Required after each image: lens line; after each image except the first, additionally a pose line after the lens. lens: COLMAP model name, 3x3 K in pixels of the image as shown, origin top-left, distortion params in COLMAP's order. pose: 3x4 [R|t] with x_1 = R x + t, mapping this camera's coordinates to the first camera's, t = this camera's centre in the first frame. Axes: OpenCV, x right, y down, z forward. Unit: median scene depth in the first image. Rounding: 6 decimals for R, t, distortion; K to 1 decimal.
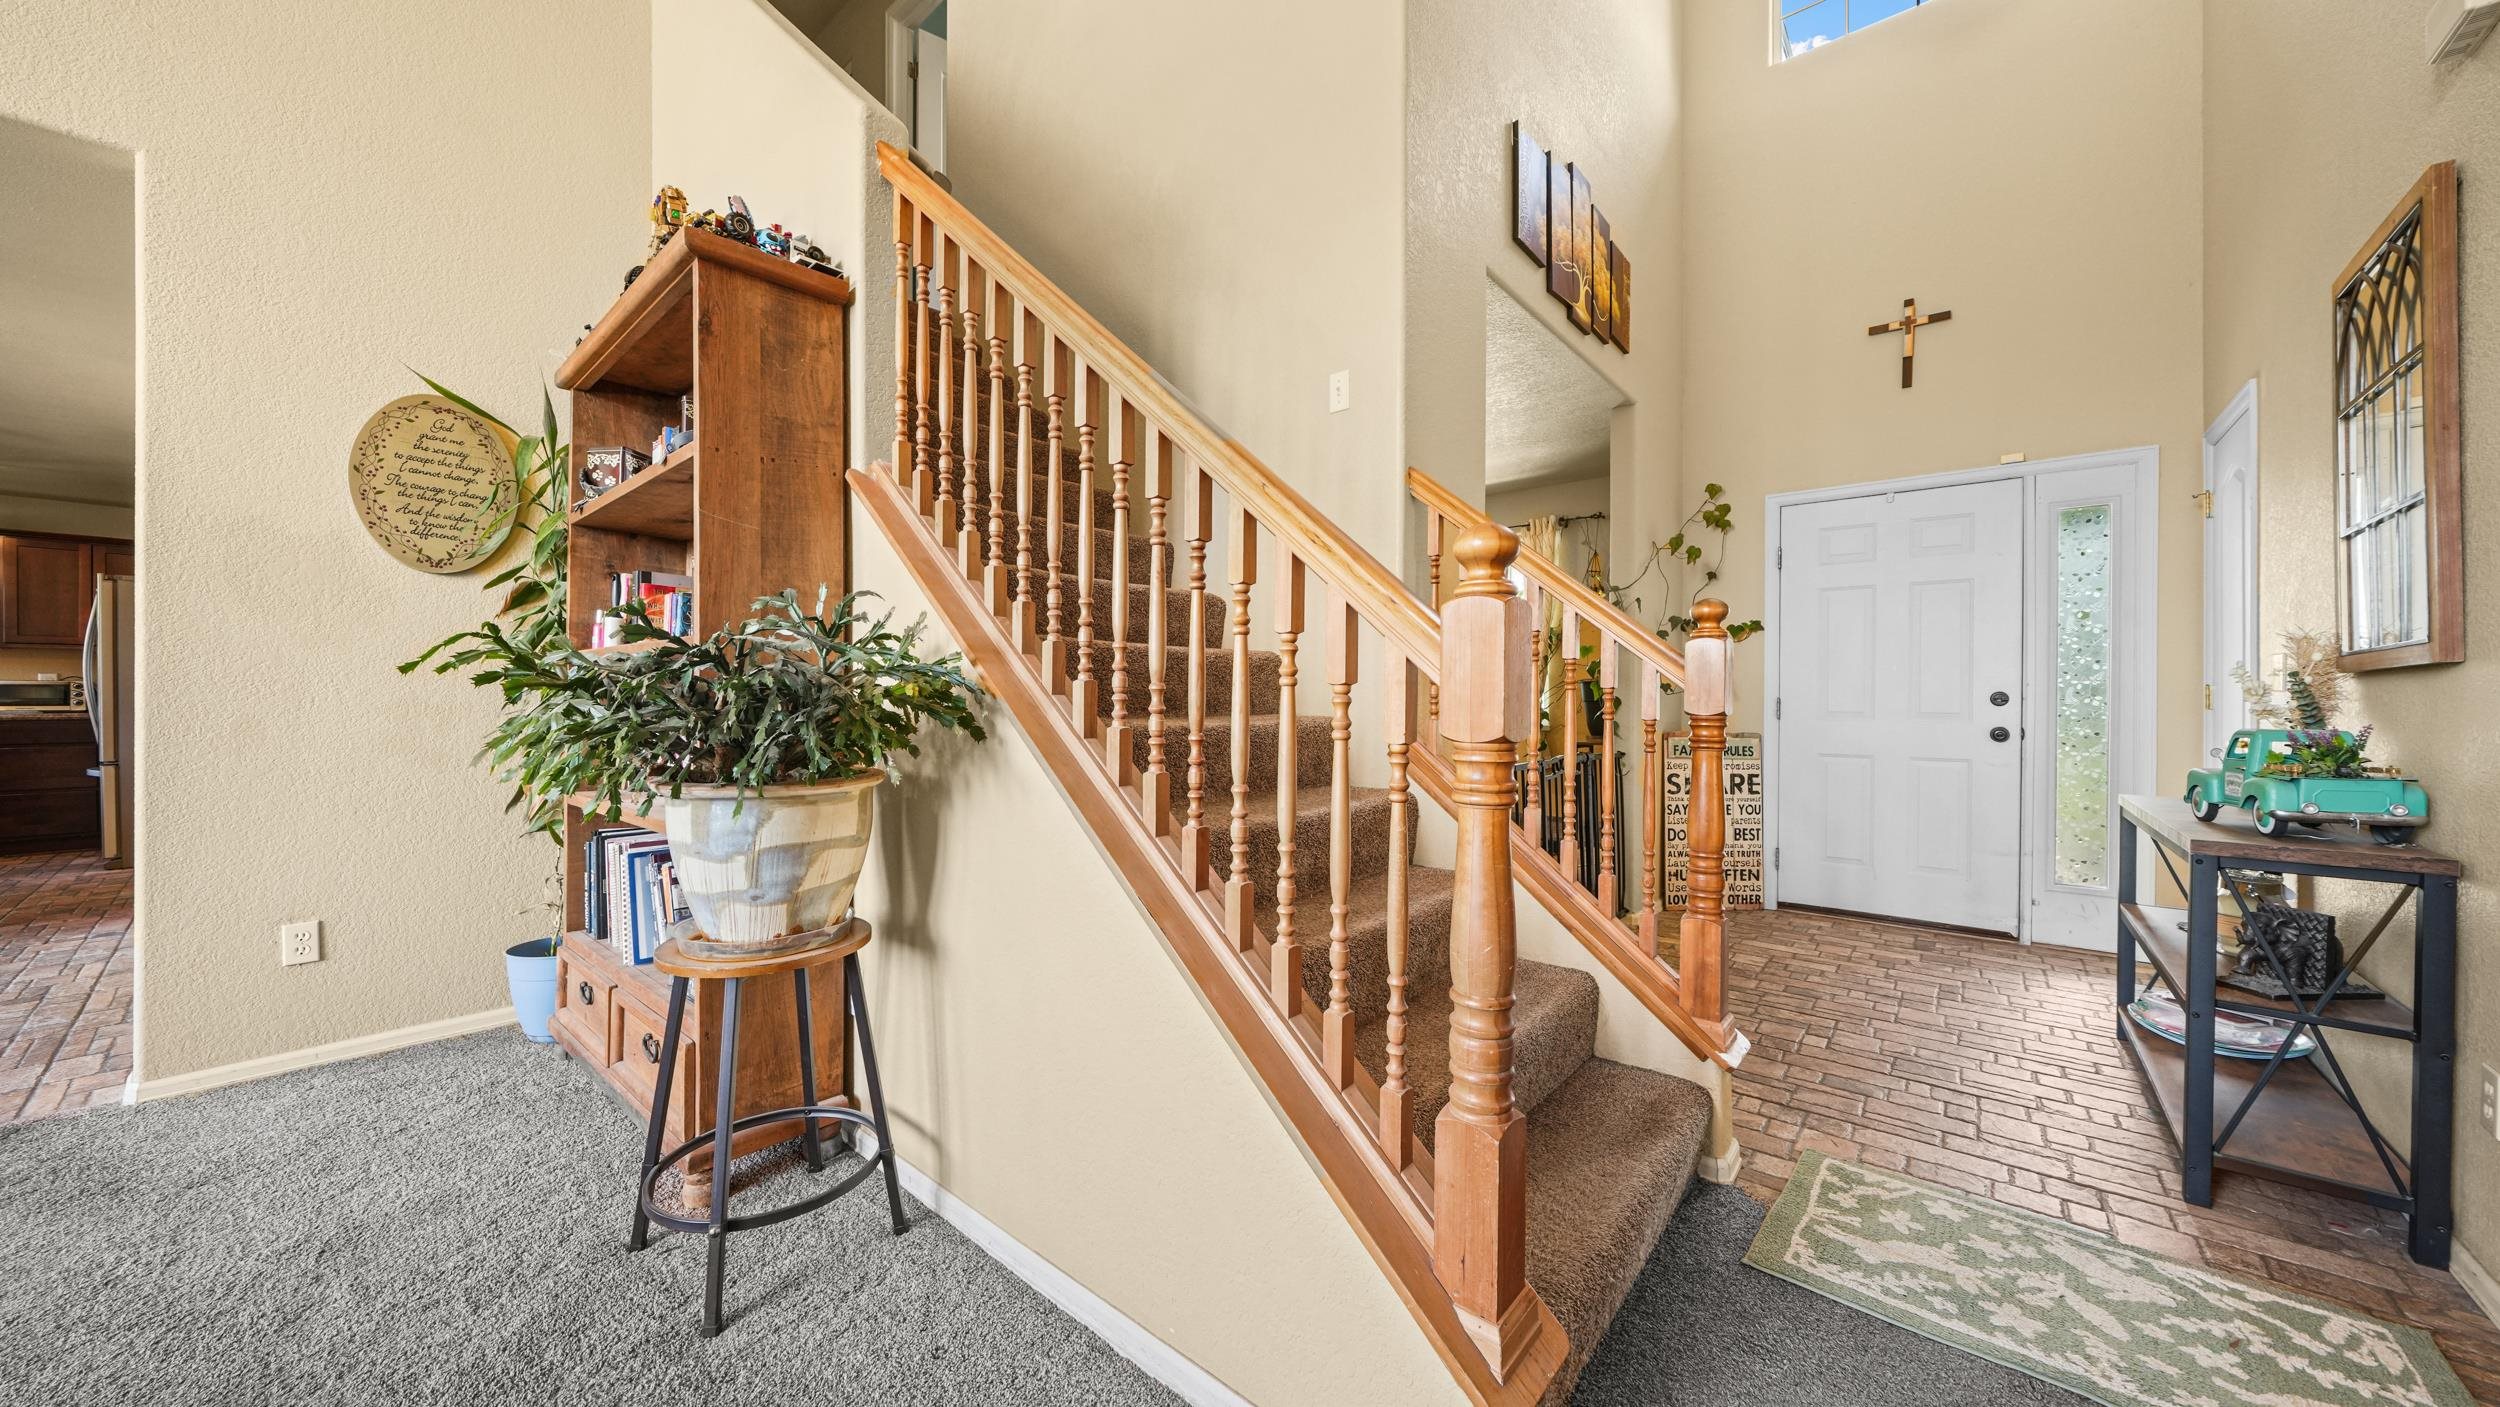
lens RADIAL K [[852.1, 0, 1250.0], [0, 852.1, 703.5], [0, 0, 1]] dist [-0.000759, 0.000057]
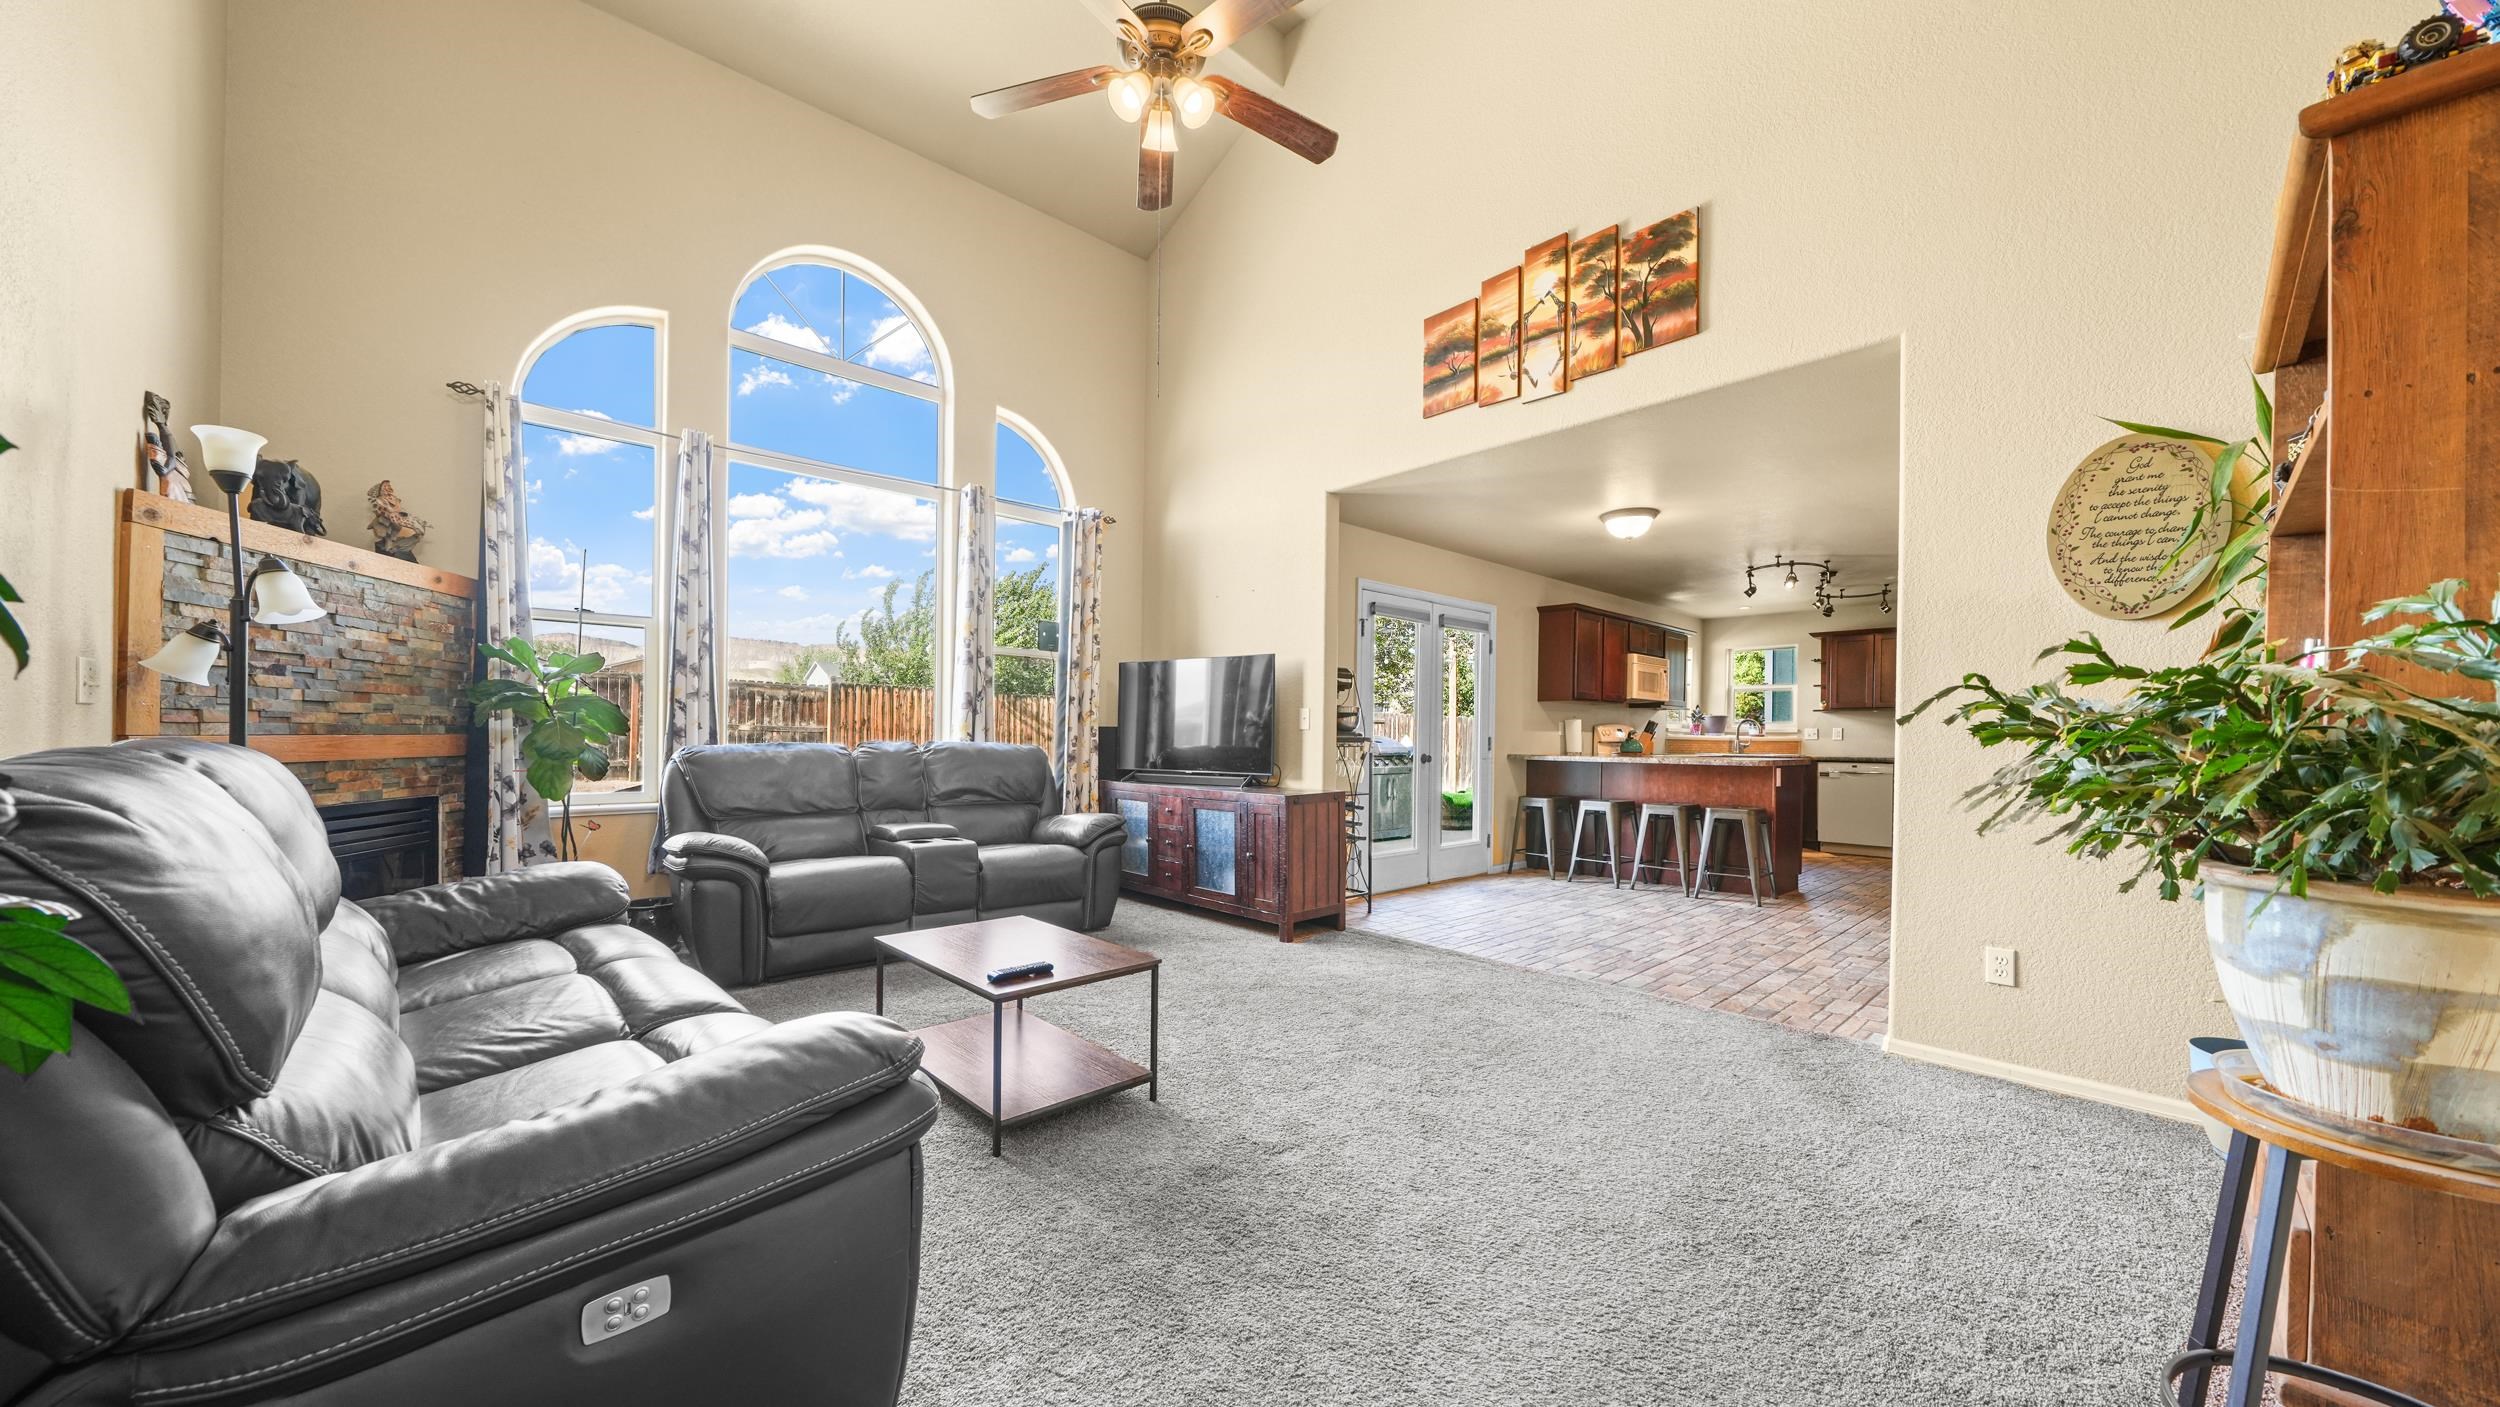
lens RADIAL K [[855.5, 0, 1244.7], [0, 855.5, 737.6], [0, 0, 1]] dist [-0.001612, -0.000241]
pose [[-0.109132, -0.001624, -0.994026, 0.126817], [-0.019422, 0.999811, 0.000499, -0.001410], [0.993838, 0.019360, -0.109143, 0.138840]]
